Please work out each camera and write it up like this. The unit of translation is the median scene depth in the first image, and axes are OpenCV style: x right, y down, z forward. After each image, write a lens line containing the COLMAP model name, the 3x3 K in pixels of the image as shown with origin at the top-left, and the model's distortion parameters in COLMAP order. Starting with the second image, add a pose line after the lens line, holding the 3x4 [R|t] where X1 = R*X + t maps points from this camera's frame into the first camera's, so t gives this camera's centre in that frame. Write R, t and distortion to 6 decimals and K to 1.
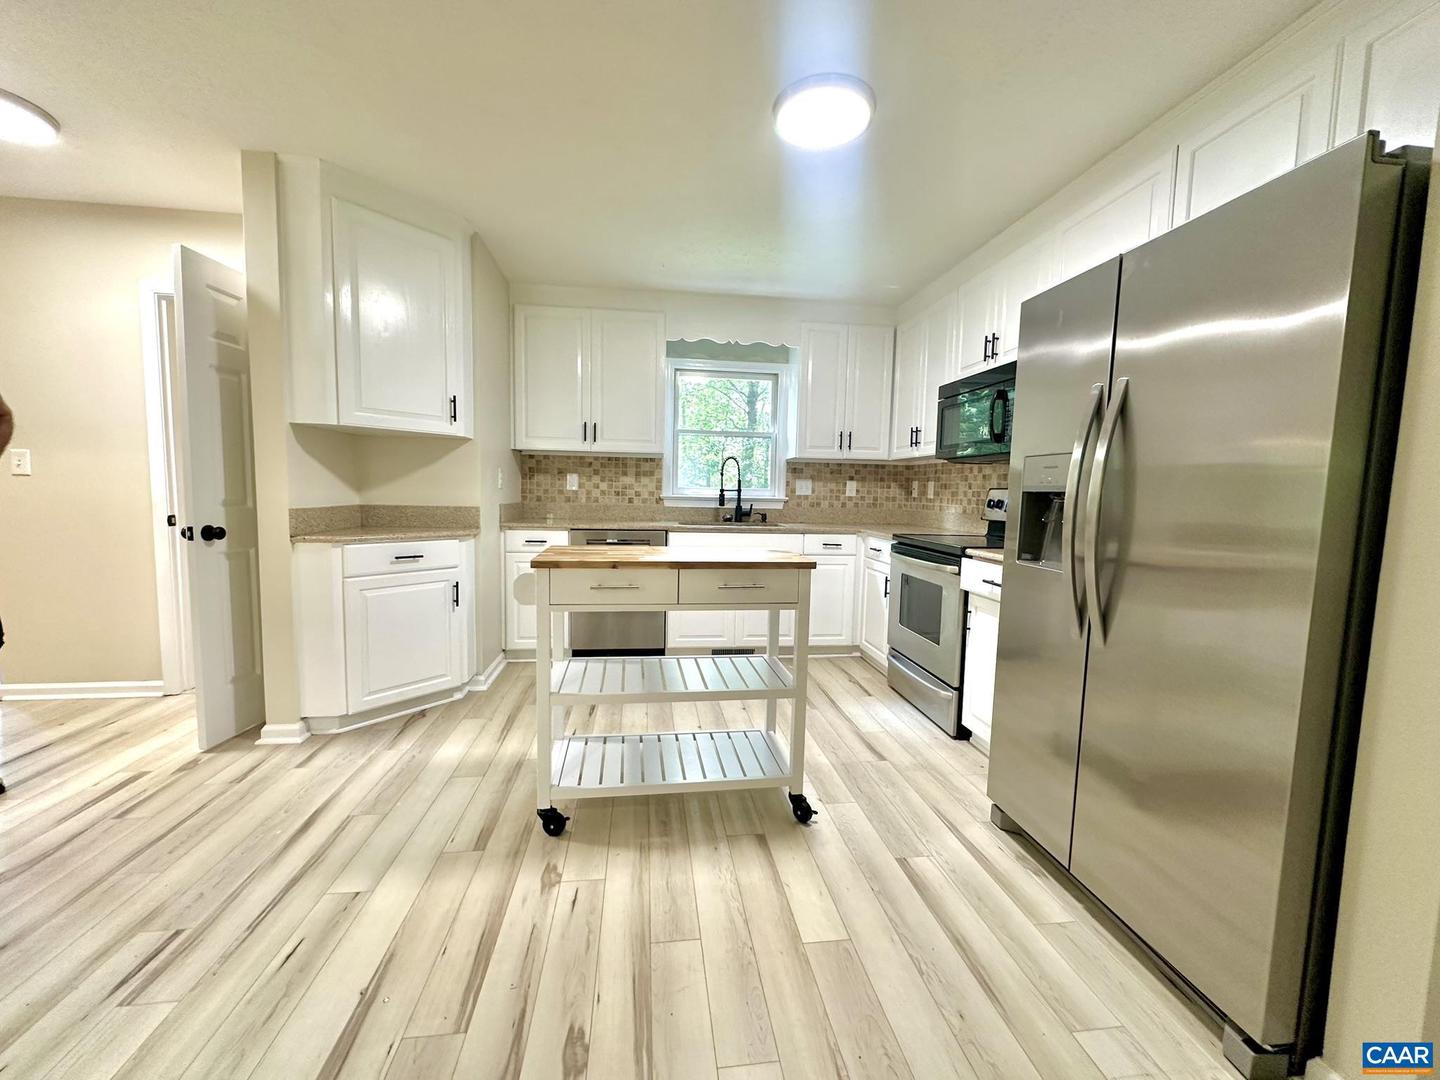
lens RADIAL K [[579.4, 0, 719.9], [0, 579.4, 538.6], [0, 0, 1]] dist [0.000583, 0.000036]
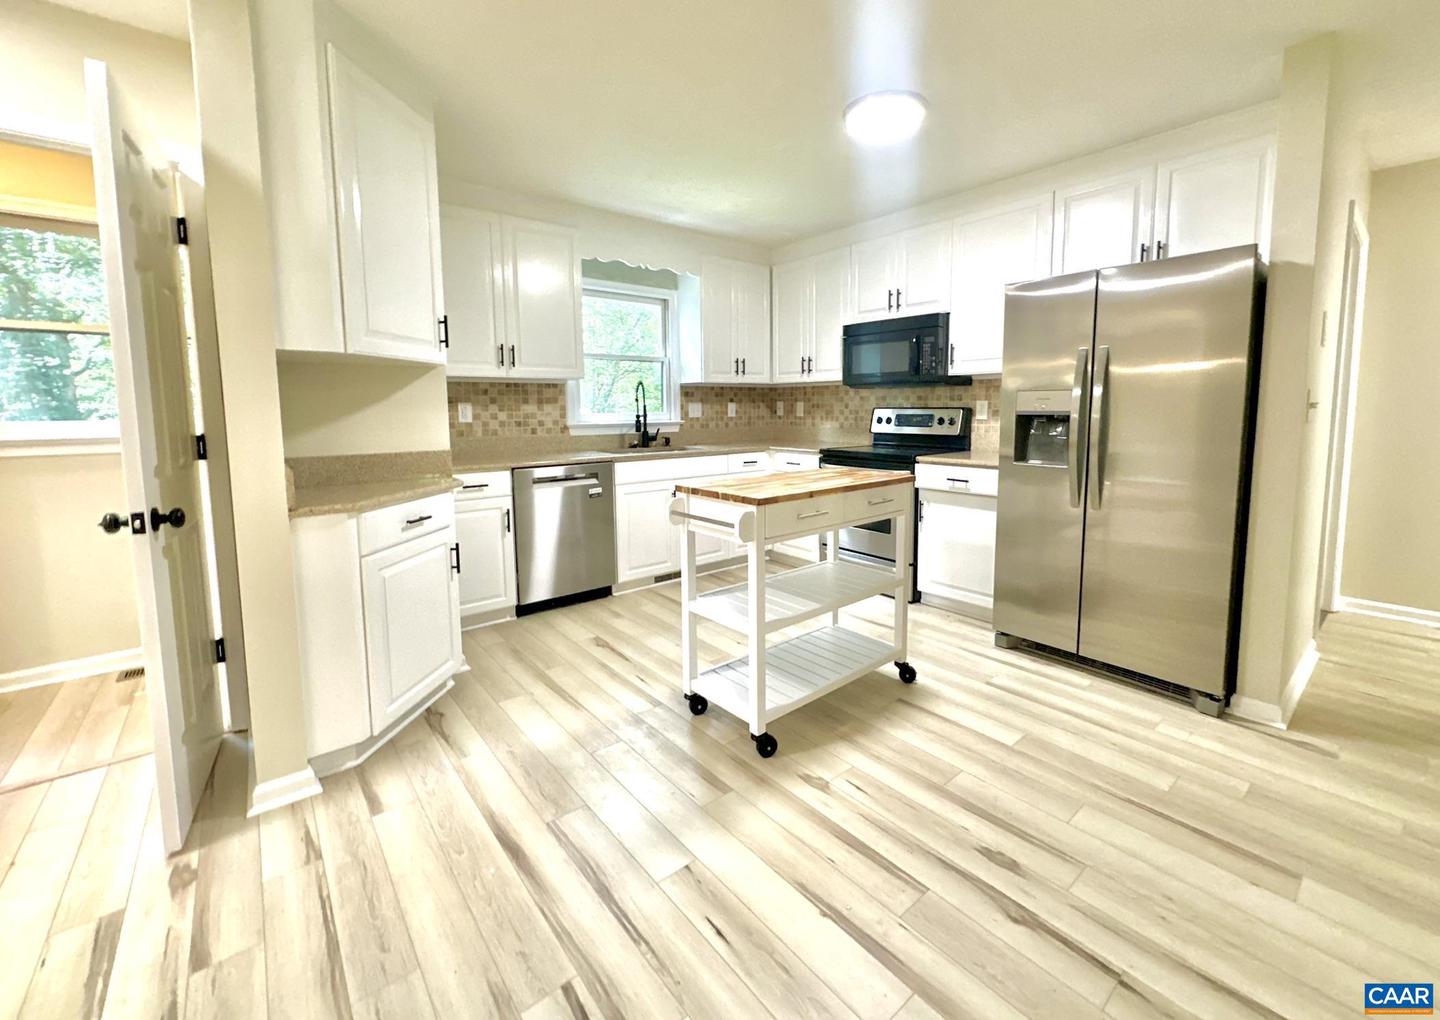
lens RADIAL K [[592.8, 0, 755.7], [0, 592.8, 463.3], [0, 0, 1]] dist [-0.002624, 0.000123]
pose [[0.834107, -0.080915, 0.545636, -0.406124], [0.071472, 0.996698, 0.038546, -0.029538], [-0.546953, 0.006847, 0.837135, 0.050911]]
